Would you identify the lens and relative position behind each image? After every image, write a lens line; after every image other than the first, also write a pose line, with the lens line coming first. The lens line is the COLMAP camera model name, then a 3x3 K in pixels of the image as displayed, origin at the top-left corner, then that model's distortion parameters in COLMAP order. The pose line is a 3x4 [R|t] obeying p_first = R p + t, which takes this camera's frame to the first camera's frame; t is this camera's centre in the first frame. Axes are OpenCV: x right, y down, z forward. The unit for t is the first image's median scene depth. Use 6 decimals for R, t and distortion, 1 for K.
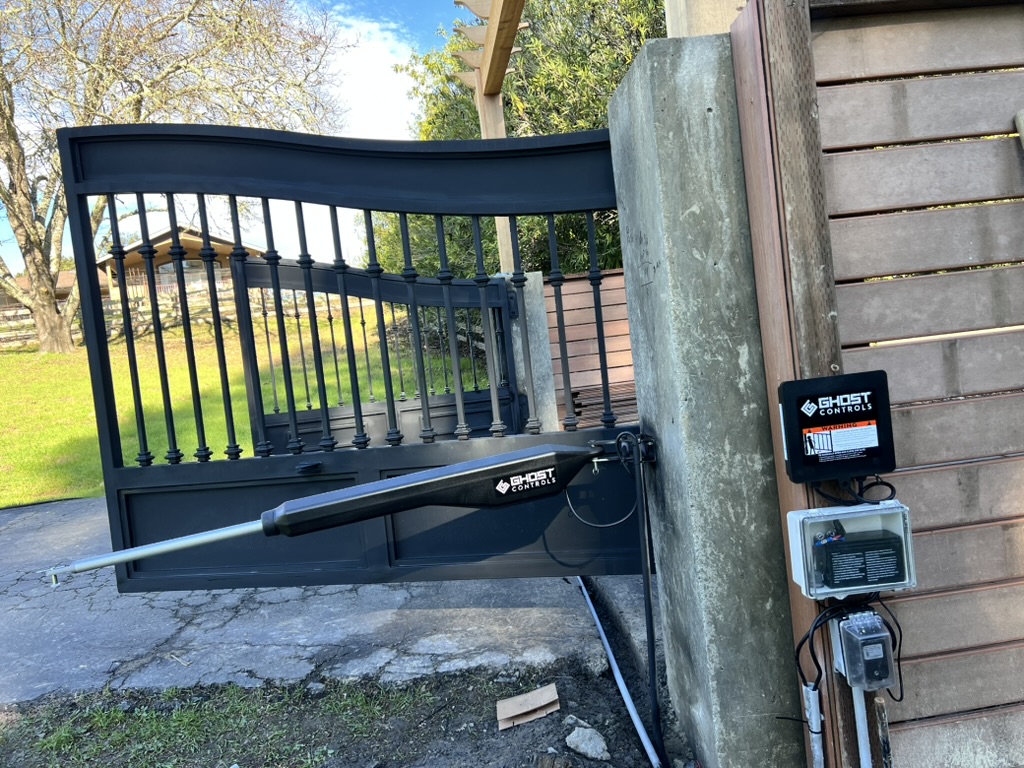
lens RADIAL K [[777.9, 0, 510.1], [0, 777.9, 388.7], [0, 0, 1]] dist [0.082197, -0.086753]
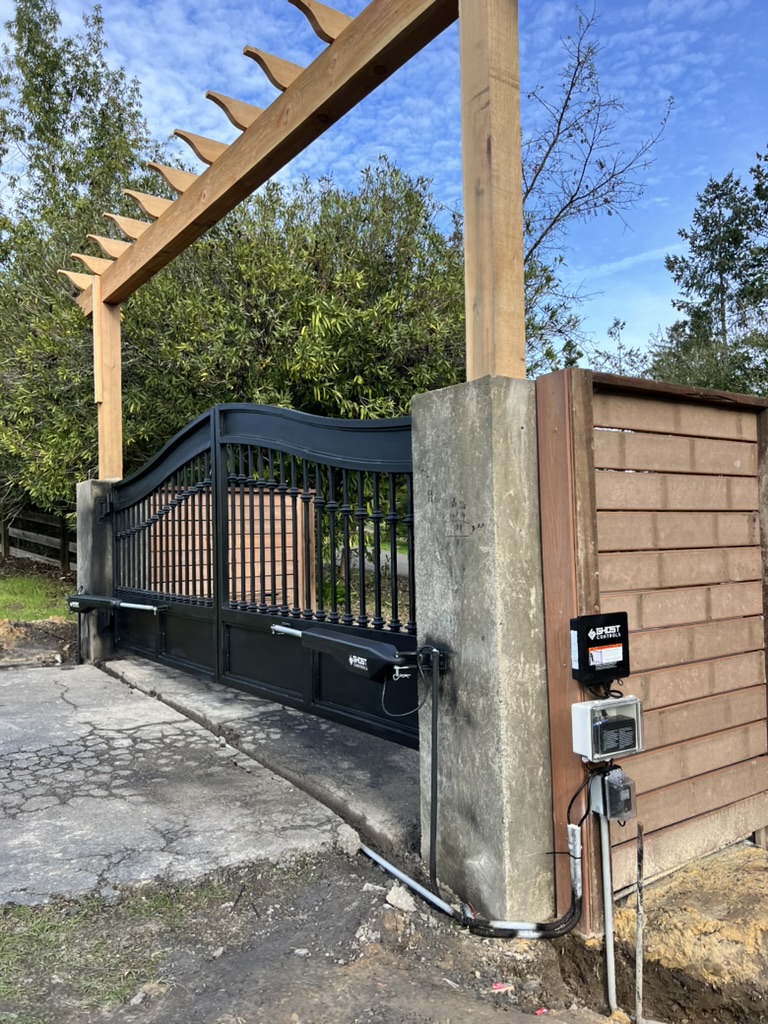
lens RADIAL K [[777.9, 0, 384.0], [0, 777.9, 512.0], [0, 0, 1]] dist [0.082197, -0.086753]
pose [[0.863576, 0.108185, 0.492475, -0.676624], [-0.053269, 0.990820, -0.124249, -0.000286], [-0.501396, 0.081065, 0.861412, -0.124252]]
